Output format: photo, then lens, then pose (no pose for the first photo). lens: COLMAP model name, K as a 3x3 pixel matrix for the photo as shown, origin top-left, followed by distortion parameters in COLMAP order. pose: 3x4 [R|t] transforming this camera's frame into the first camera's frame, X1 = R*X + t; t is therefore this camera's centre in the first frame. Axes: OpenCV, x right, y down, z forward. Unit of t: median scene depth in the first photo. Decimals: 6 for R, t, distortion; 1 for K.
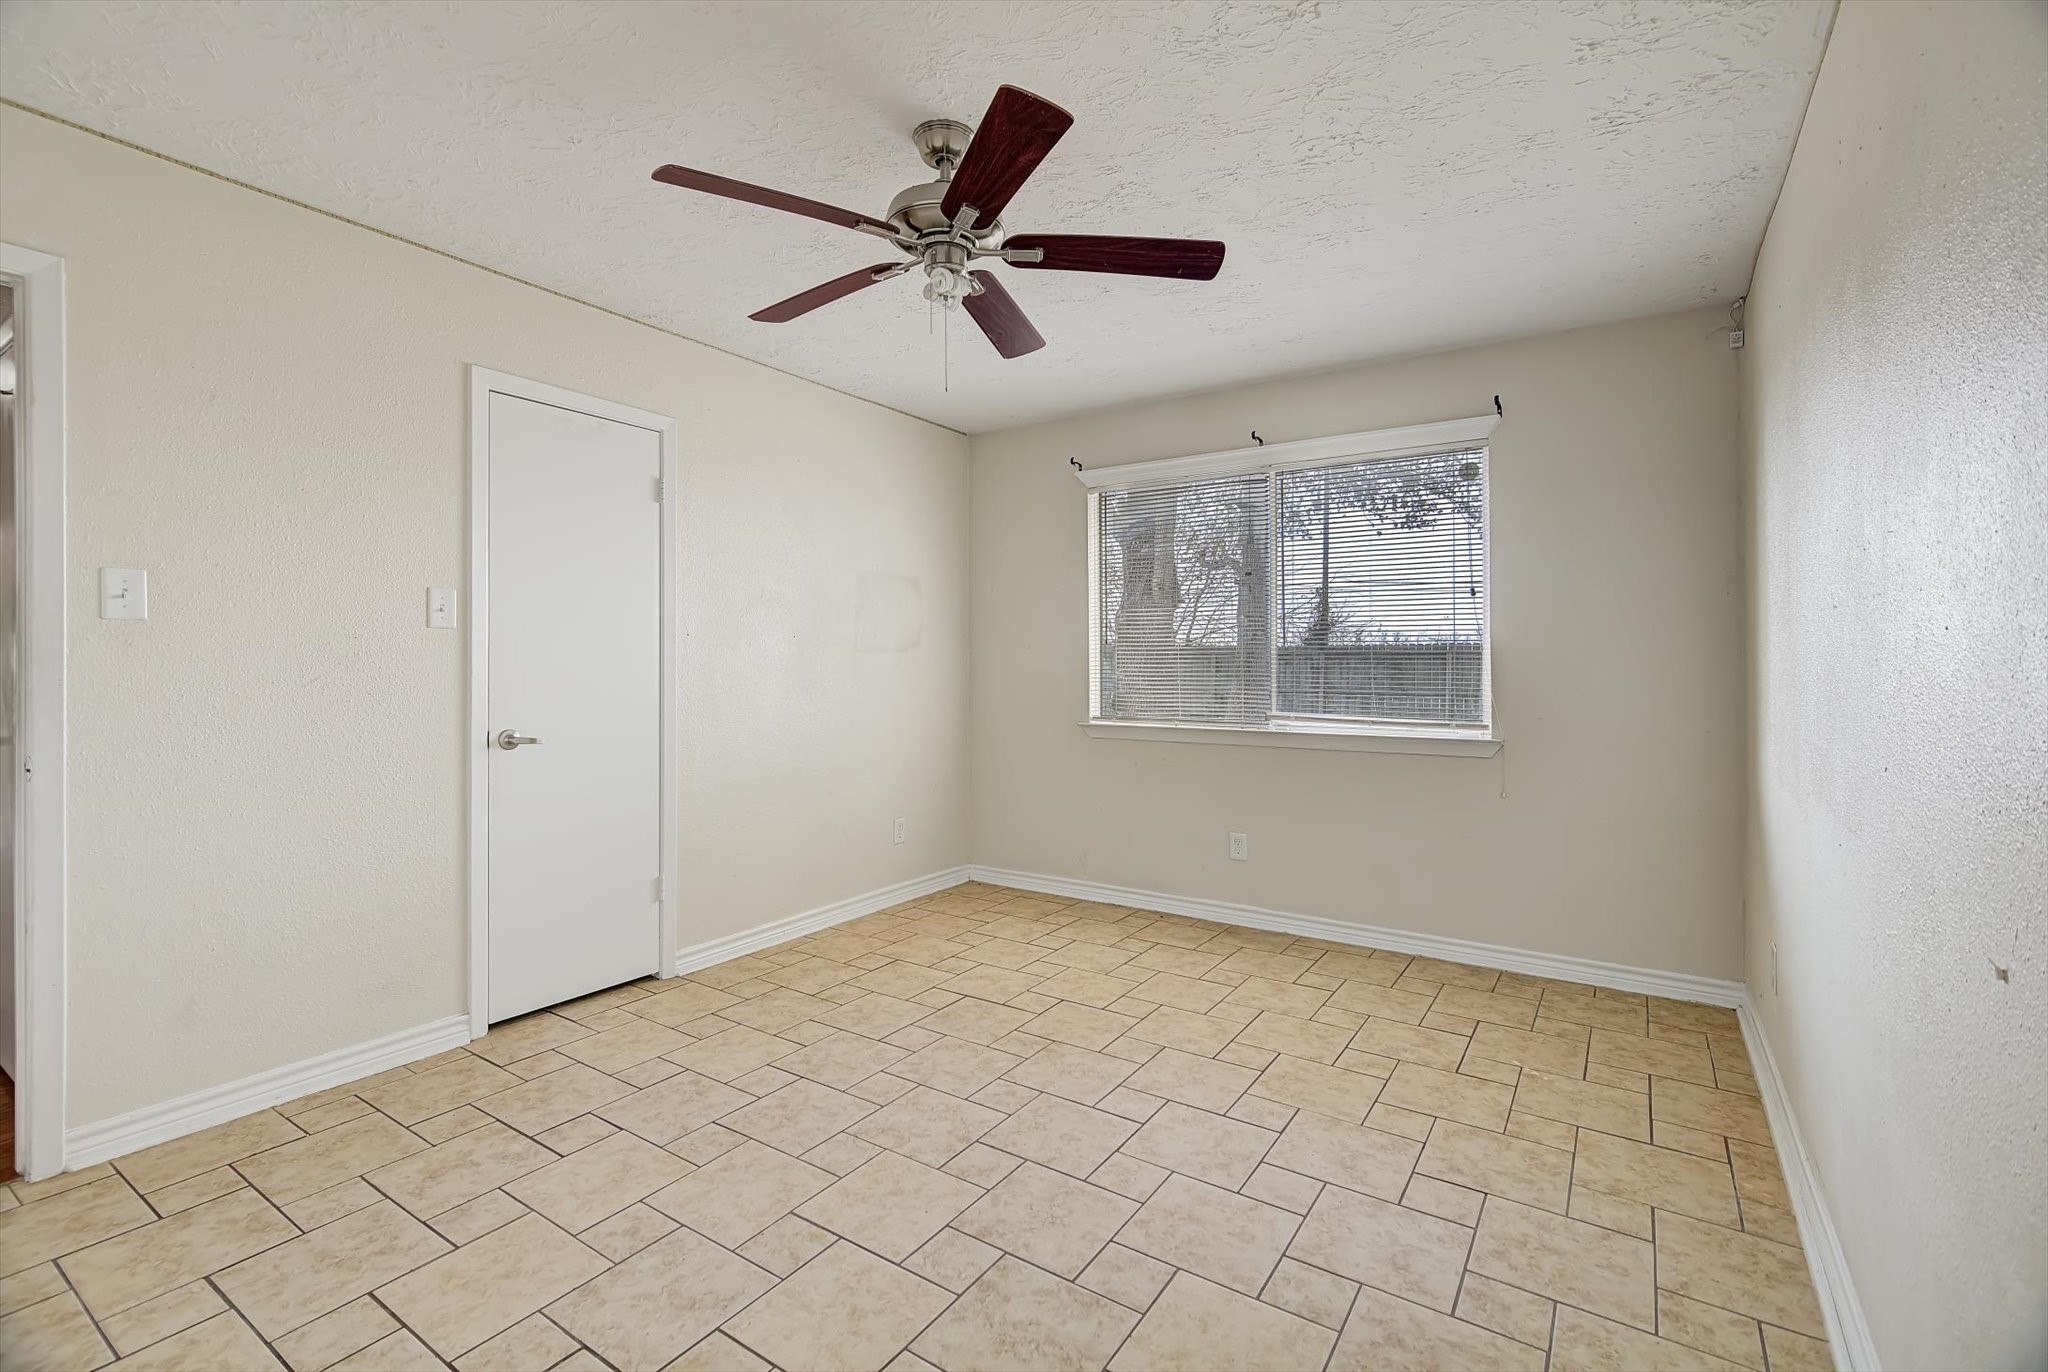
lens RADIAL K [[909.8, 0, 1025.2], [0, 909.8, 672.2], [0, 0, 1]] dist [0.004159, -0.000752]
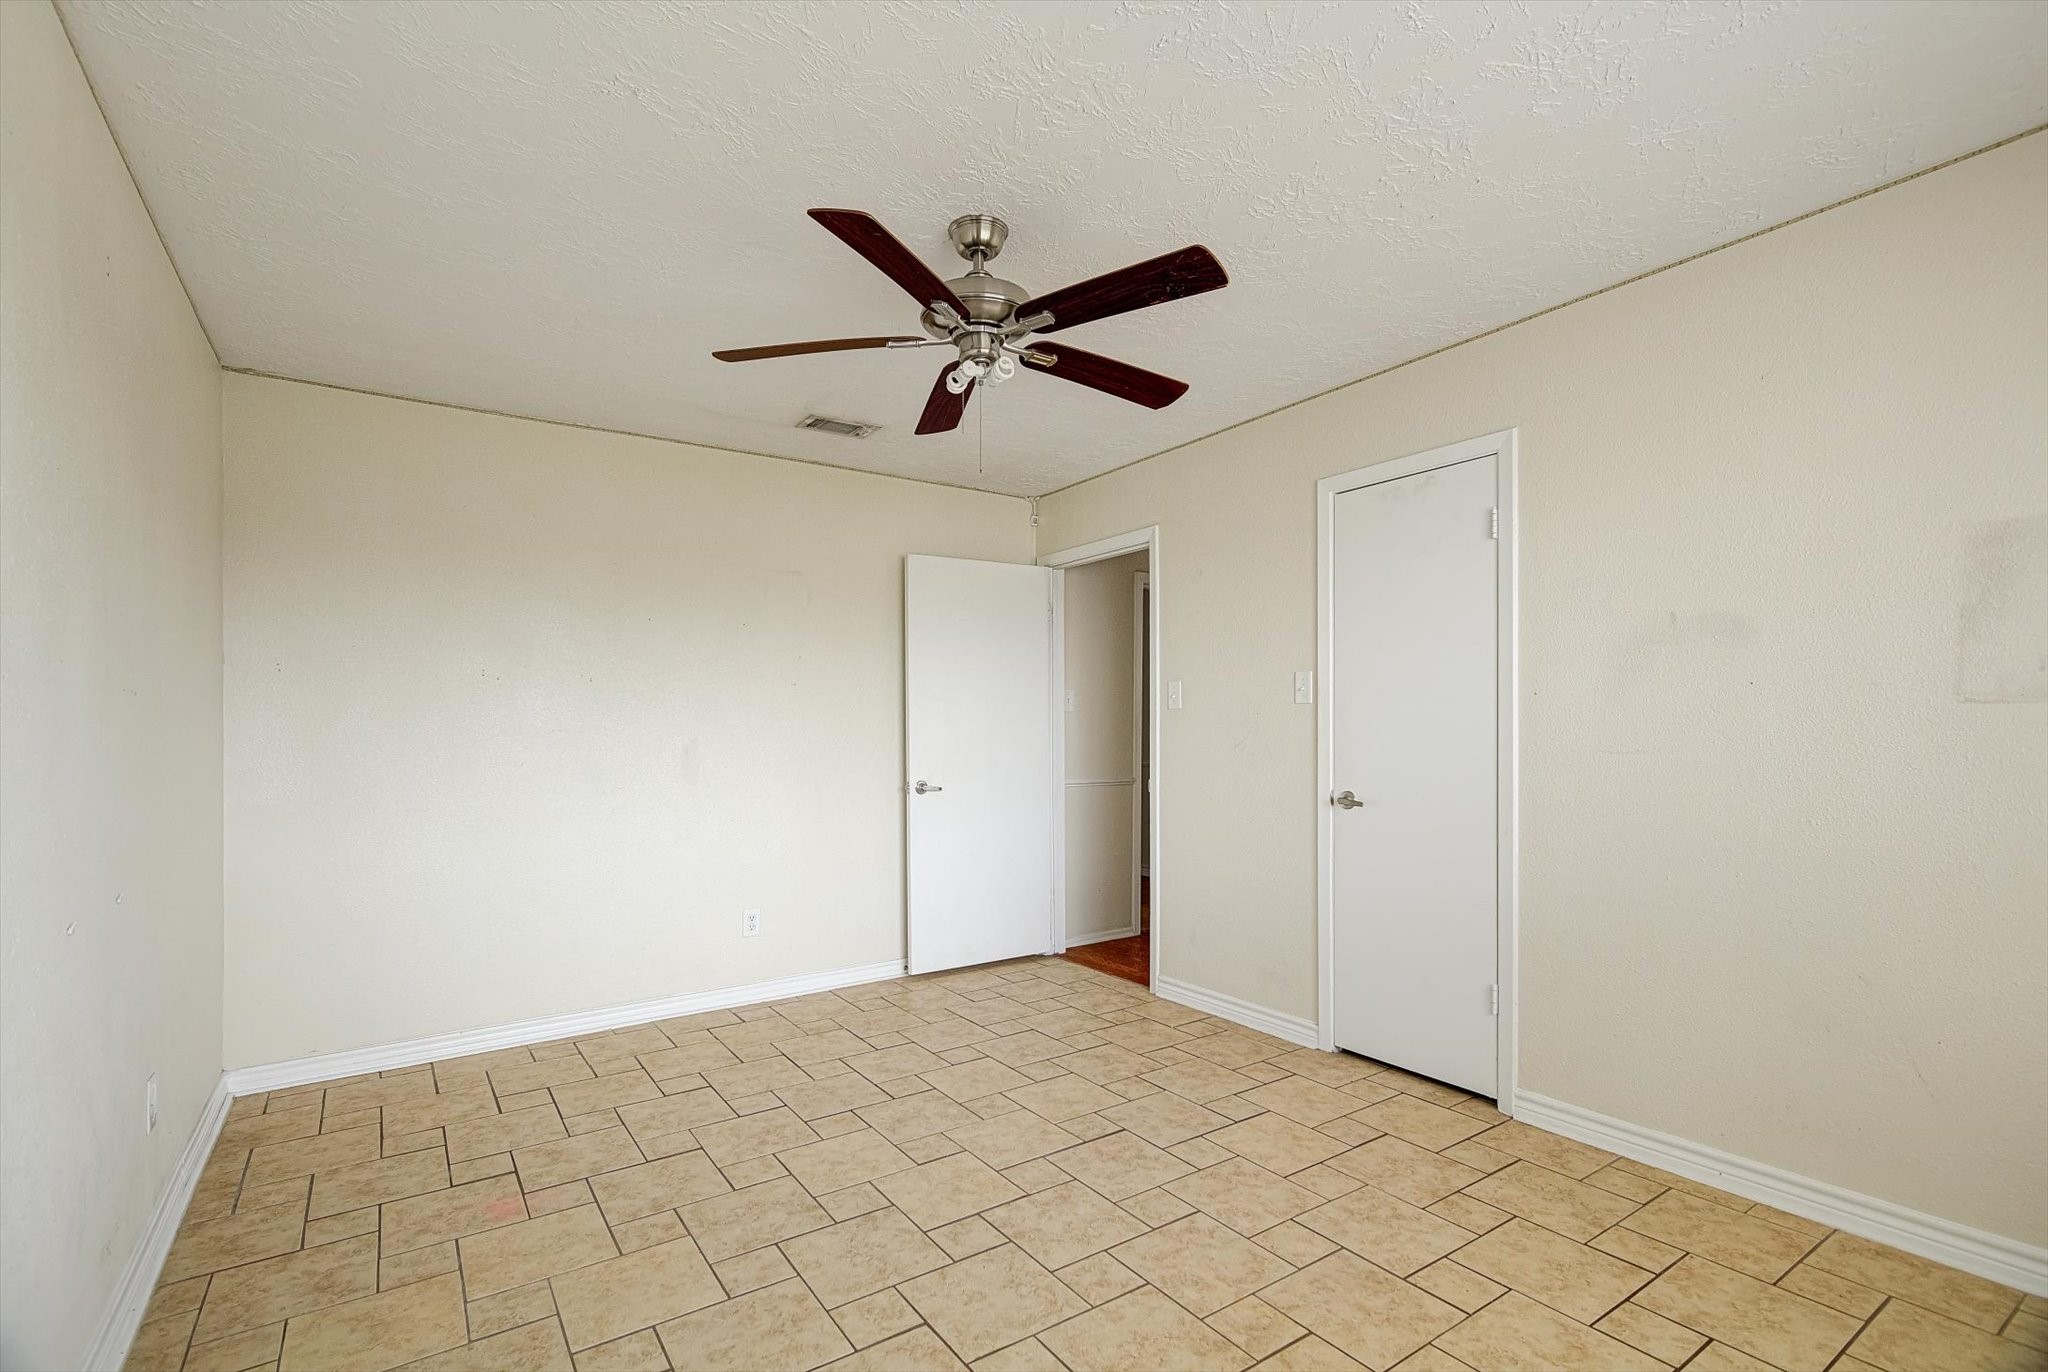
lens RADIAL K [[921.9, 0, 999.1], [0, 921.9, 730.0], [0, 0, 1]] dist [0.002965, -0.000110]
pose [[-0.386420, 0.000881, -0.922322, 0.676328], [-0.000373, 0.999999, 0.001111, -0.013542], [0.922323, 0.000774, -0.386420, 1.101495]]
